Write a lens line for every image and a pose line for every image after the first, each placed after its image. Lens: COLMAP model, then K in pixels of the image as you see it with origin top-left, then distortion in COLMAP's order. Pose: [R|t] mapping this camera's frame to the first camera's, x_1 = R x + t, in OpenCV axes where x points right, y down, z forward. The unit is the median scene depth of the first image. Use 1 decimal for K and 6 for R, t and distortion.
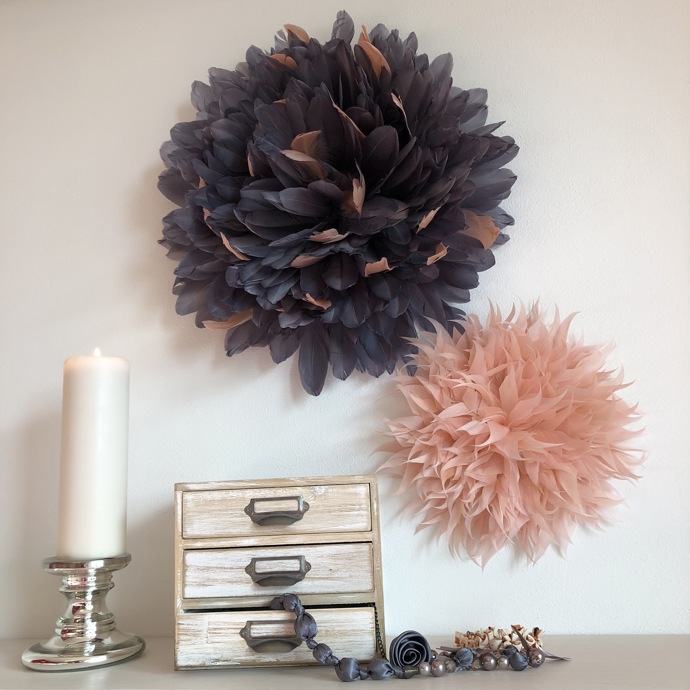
lens RADIAL K [[655.5, 0, 345.0], [0, 655.5, 345.0], [0, 0, 1]] dist [0.005172, 0.003539]
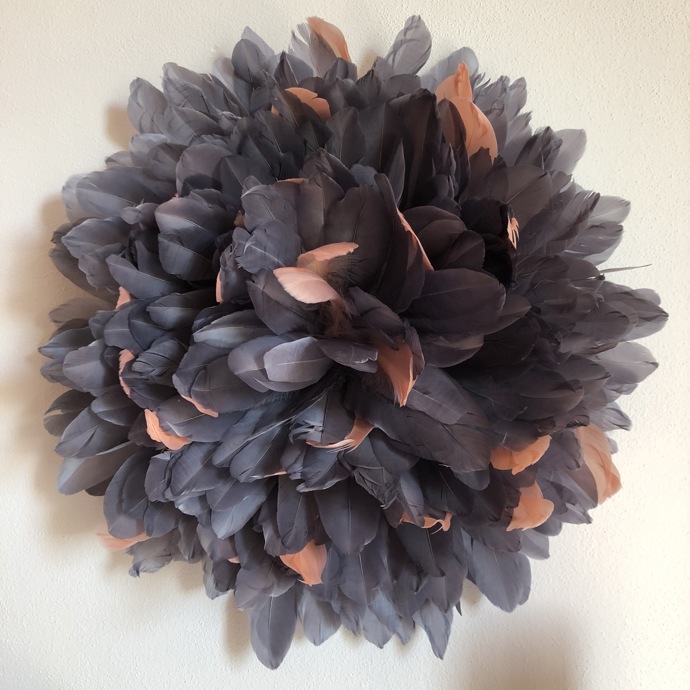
lens RADIAL K [[655.5, 0, 345.0], [0, 655.5, 345.0], [0, 0, 1]] dist [0.005172, 0.003539]
pose [[0.981103, 0.144501, 0.128673, -0.102755], [-0.157491, 0.982722, 0.097232, -0.291618], [-0.112400, -0.115660, 0.986909, 0.441812]]
